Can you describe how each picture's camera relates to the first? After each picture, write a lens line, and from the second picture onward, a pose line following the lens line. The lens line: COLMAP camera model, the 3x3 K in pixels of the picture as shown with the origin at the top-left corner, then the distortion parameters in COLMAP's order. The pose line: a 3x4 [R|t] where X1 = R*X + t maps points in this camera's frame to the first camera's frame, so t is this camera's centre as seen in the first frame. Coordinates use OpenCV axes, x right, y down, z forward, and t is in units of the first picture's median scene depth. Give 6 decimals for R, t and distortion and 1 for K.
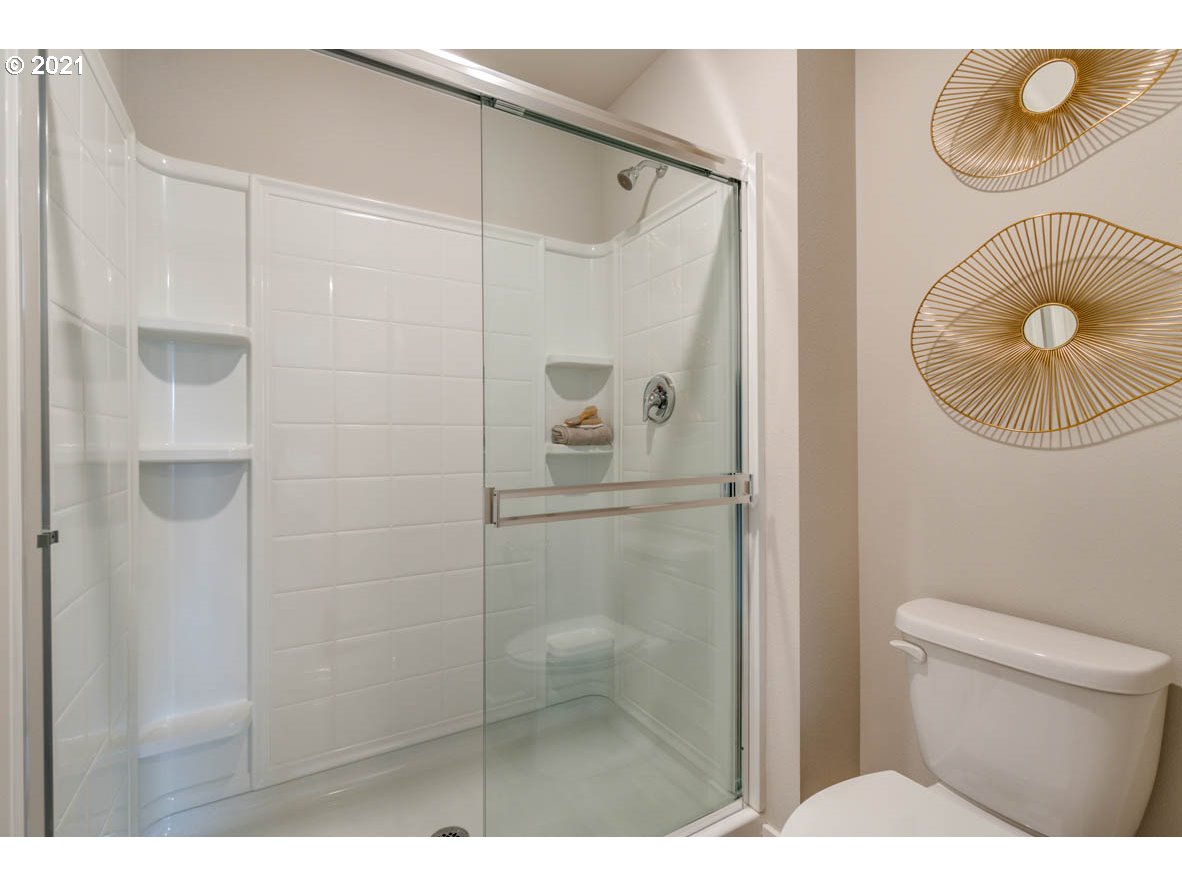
lens RADIAL K [[534.6, 0, 591.0], [0, 534.6, 443.0], [0, 0, 1]] dist [0.003163, 0.000485]
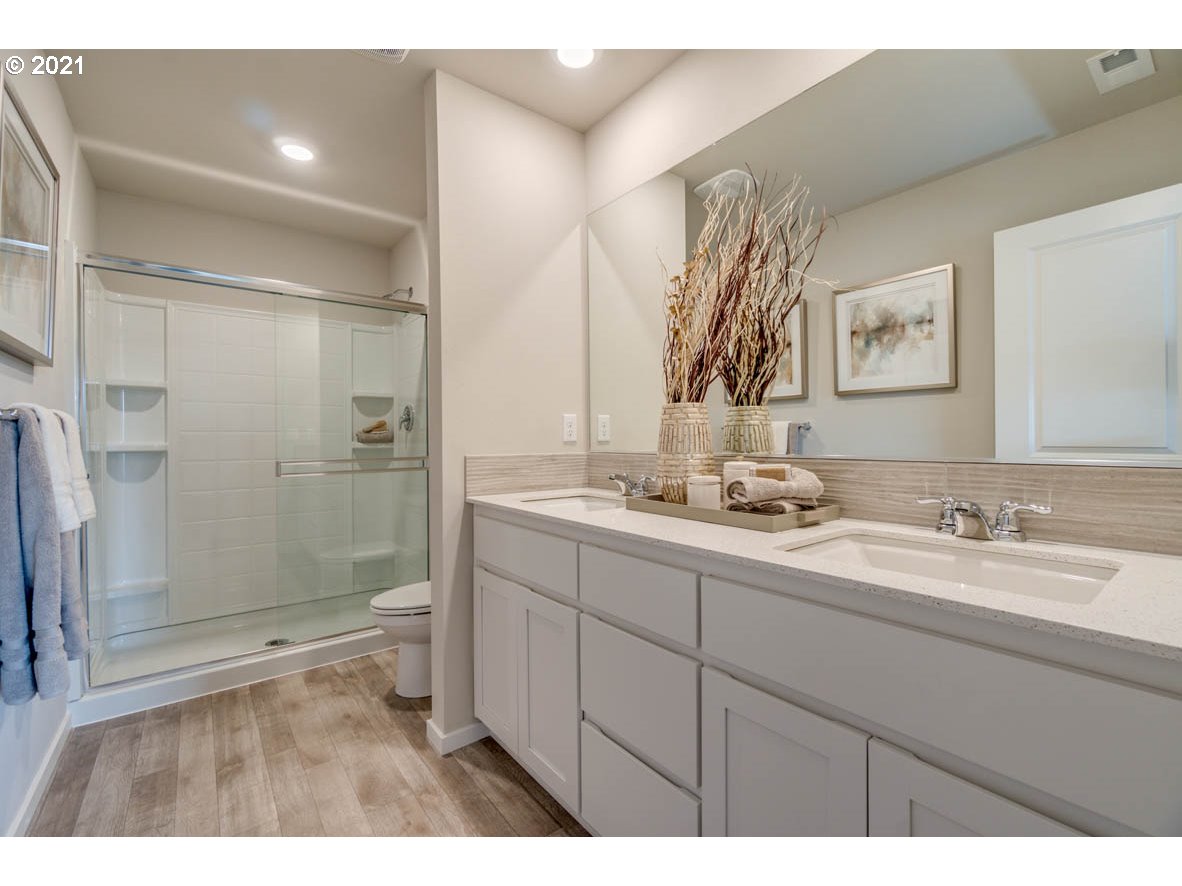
lens RADIAL K [[513.8, 0, 591.0], [0, 513.8, 443.0], [0, 0, 1]] dist [-0.000081, 0.000012]
pose [[0.991244, -0.001605, 0.132031, 0.534375], [0.001468, 0.999998, 0.001135, 0.003441], [-0.132032, -0.000931, 0.991245, -0.874298]]
